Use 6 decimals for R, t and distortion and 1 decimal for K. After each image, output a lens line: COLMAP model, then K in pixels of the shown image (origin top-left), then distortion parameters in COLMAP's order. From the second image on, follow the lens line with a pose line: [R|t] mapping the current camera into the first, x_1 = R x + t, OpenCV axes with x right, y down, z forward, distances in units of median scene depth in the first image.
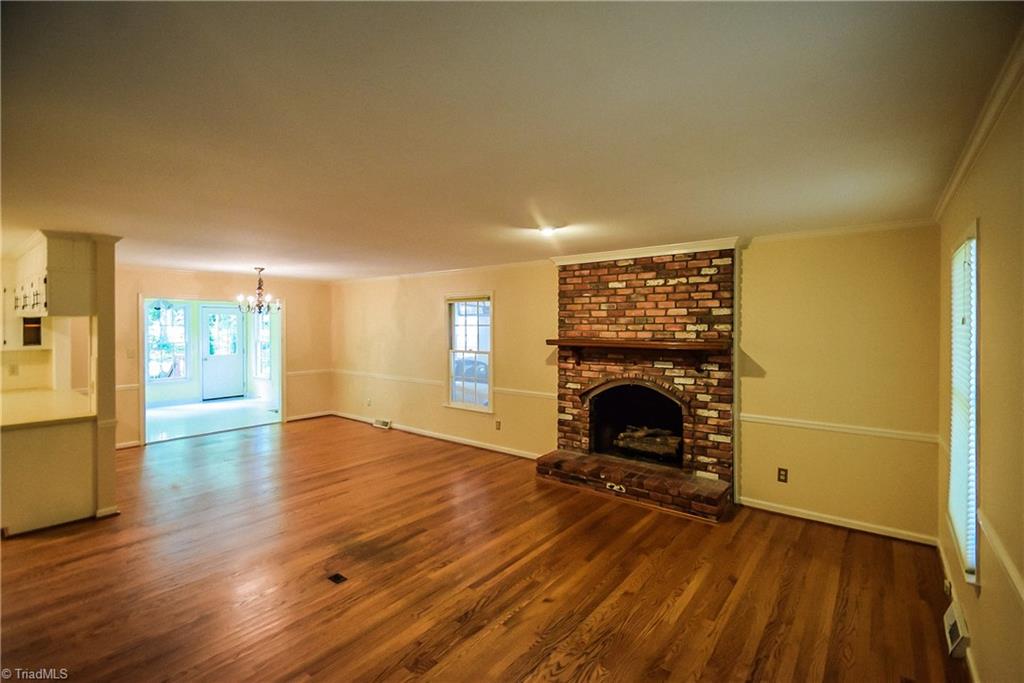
lens RADIAL K [[463.1, 0, 526.7], [0, 463.1, 328.9], [0, 0, 1]] dist [0.009000, -0.001335]
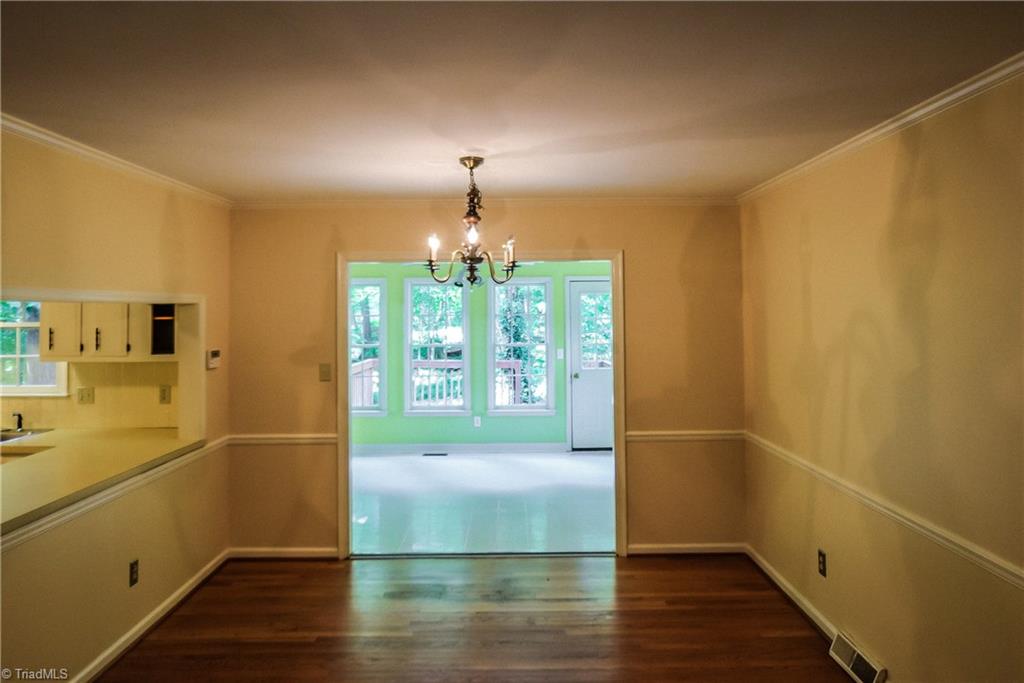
lens RADIAL K [[708.2, 0, 501.8], [0, 708.2, 287.2], [0, 0, 1]] dist [-0.027561, 0.001562]
pose [[0.601435, -0.038427, -0.797997, -0.151698], [0.003234, 0.998952, -0.045666, -0.004834], [0.798915, 0.024884, 0.600929, 0.891750]]
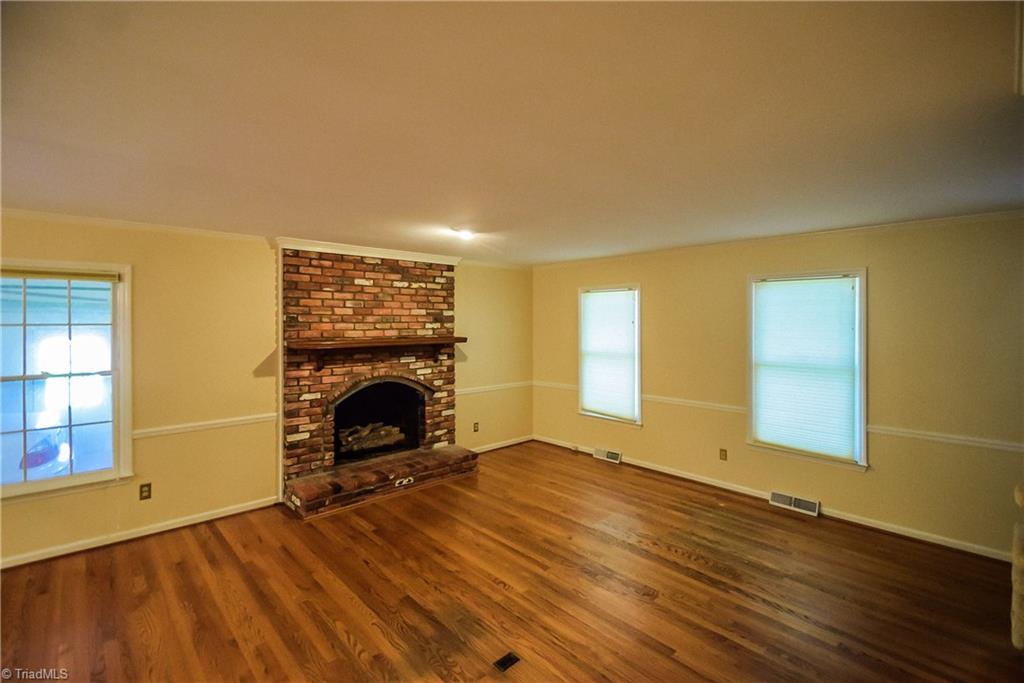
lens RADIAL K [[463.1, 0, 519.6], [0, 463.1, 320.7], [0, 0, 1]] dist [0.009000, -0.001335]
pose [[0.159766, 0.002138, 0.987153, -0.714478], [0.005367, 0.999981, -0.003034, -0.010059], [-0.987140, 0.005783, 0.159751, 0.529670]]
